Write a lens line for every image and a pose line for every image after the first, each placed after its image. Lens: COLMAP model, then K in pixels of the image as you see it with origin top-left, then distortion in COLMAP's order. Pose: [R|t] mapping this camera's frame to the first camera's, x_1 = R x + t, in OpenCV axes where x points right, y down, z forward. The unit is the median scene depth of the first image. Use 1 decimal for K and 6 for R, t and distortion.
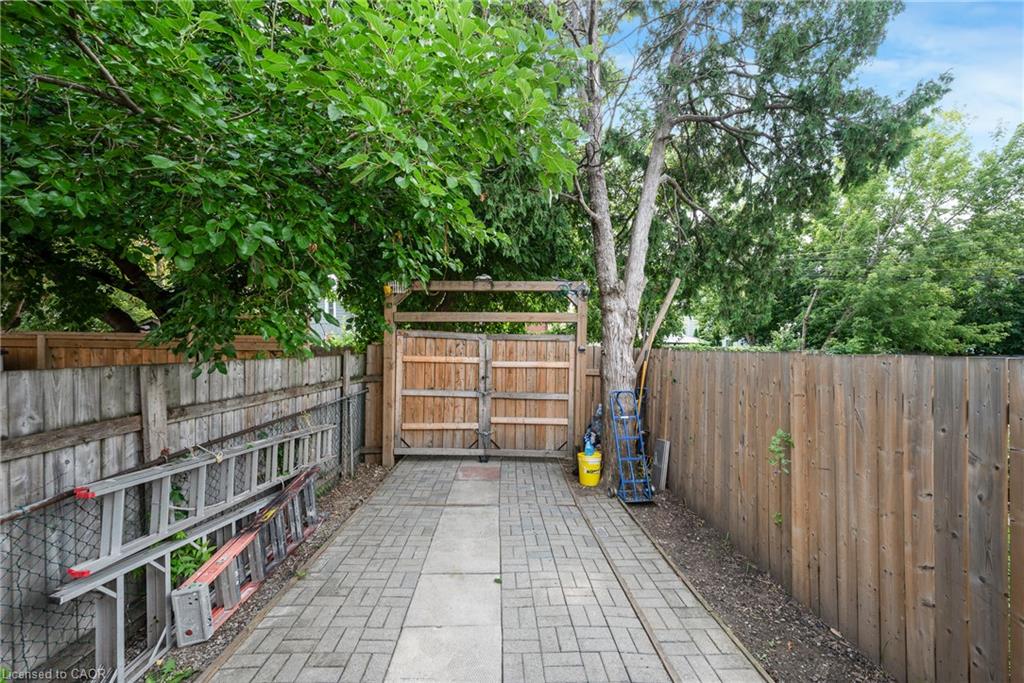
lens RADIAL K [[416.4, 0, 491.7], [0, 416.4, 340.4], [0, 0, 1]] dist [0.000059, -0.000019]
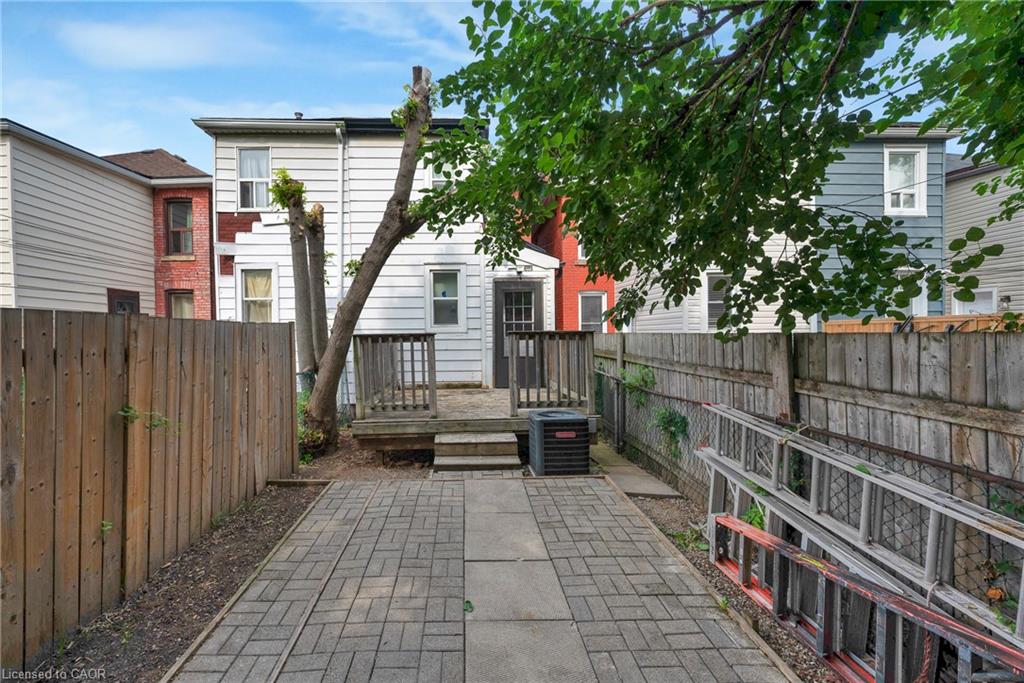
lens RADIAL K [[416.4, 0, 491.7], [0, 416.4, 340.4], [0, 0, 1]] dist [0.000059, -0.000019]
pose [[-0.996761, -0.005532, -0.080235, 0.037245], [-0.005755, 0.999980, 0.002549, 0.072237], [0.080219, 0.003002, -0.996773, 1.828944]]
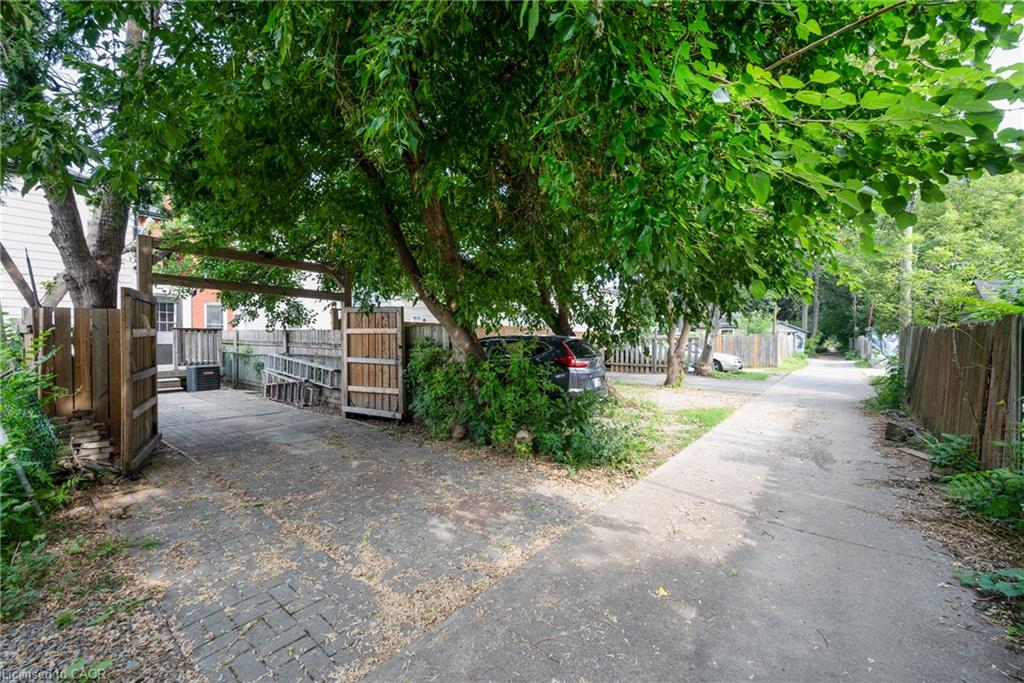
lens RADIAL K [[416.4, 0, 491.7], [0, 416.4, 340.4], [0, 0, 1]] dist [0.000059, -0.000019]
pose [[-0.604974, -0.008926, -0.796195, 1.067715], [-0.005971, 0.999960, -0.006673, 0.159861], [0.796223, 0.000717, -0.605003, 4.548848]]
